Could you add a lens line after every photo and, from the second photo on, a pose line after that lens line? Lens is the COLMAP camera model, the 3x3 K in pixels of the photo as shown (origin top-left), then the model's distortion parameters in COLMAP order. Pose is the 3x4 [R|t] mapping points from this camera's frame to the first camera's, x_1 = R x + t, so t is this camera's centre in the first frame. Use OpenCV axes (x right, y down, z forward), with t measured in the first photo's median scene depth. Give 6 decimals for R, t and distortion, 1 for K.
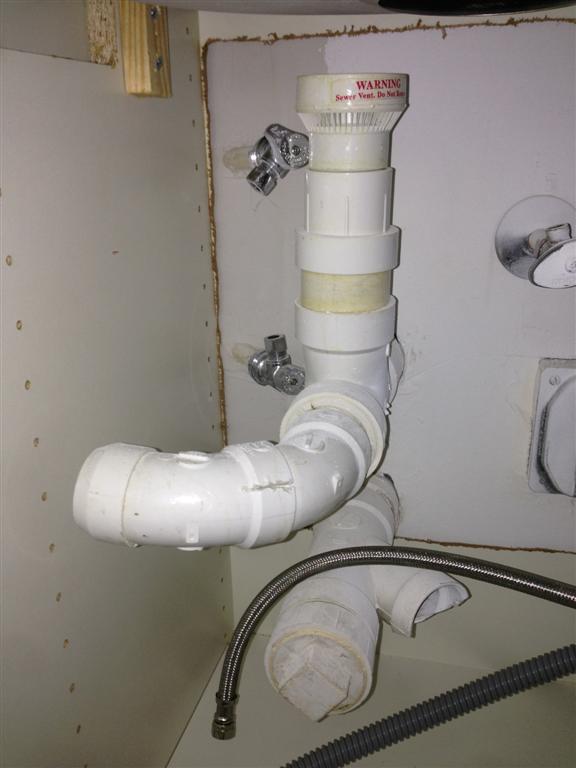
lens RADIAL K [[698.6, 0, 288.0], [0, 698.6, 384.0], [0, 0, 1]] dist [0.006273, 0.007191]
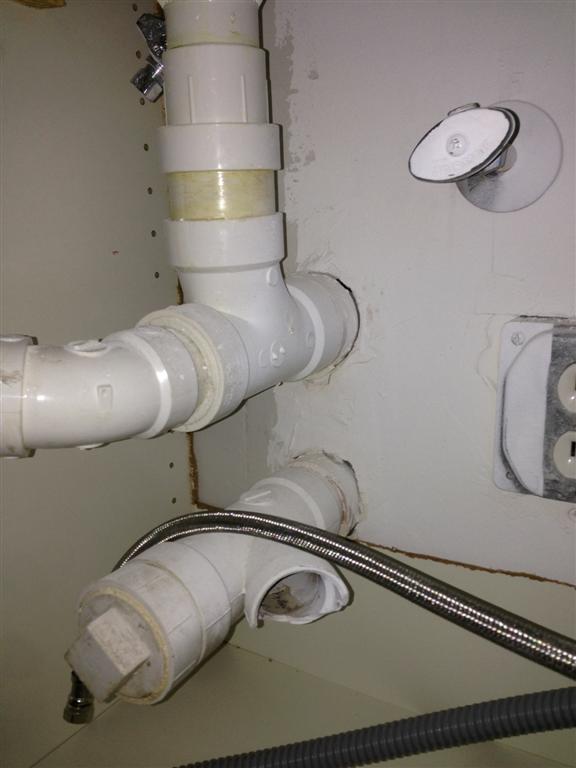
lens RADIAL K [[698.7, 0, 288.0], [0, 698.7, 384.0], [0, 0, 1]] dist [0.002075, -0.009364]
pose [[0.952689, 0.062443, -0.297463, 0.357039], [-0.087840, 0.993472, -0.072778, 0.117446], [0.290977, 0.095464, 0.951955, 0.193940]]
